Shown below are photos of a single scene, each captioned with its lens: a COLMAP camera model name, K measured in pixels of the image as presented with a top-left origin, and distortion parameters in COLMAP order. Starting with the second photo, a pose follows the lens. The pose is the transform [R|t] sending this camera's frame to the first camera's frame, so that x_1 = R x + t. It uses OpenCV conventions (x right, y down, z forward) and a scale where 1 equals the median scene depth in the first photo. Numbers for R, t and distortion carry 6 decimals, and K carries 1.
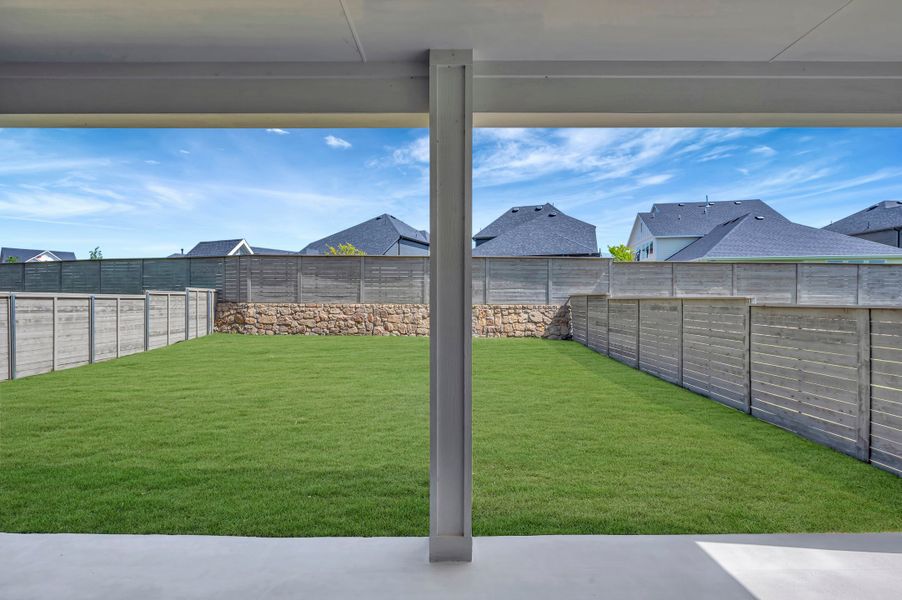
lens RADIAL K [[398.3, 0, 449.8], [0, 398.3, 301.9], [0, 0, 1]] dist [0.000519, -0.000217]
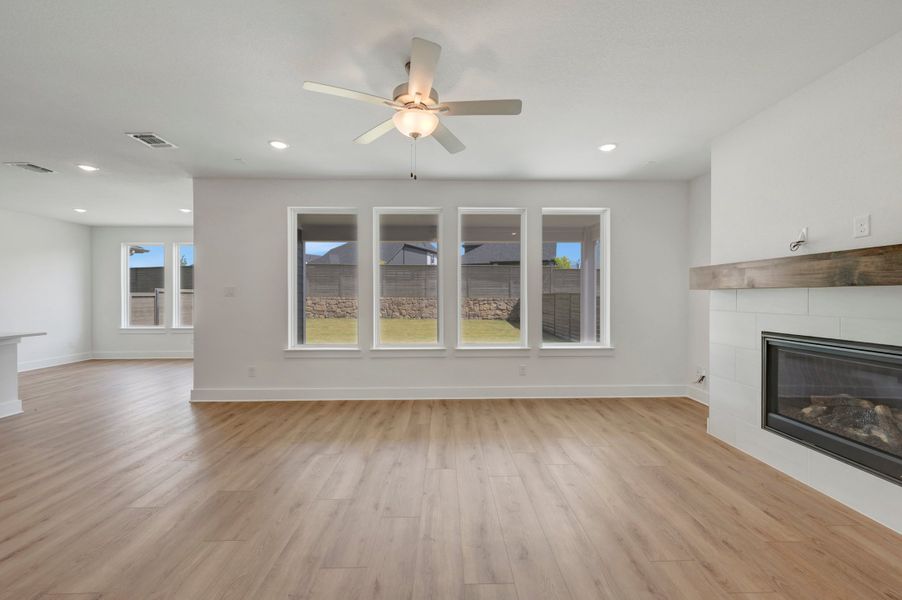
lens RADIAL K [[357.5, 0, 450.7], [0, 357.5, 297.6], [0, 0, 1]] dist [0.000170, -0.000164]
pose [[0.999866, -0.000696, 0.016332, 0.003993], [0.000670, 0.999998, 0.001606, 0.004406], [-0.016333, -0.001595, 0.999865, -0.330950]]
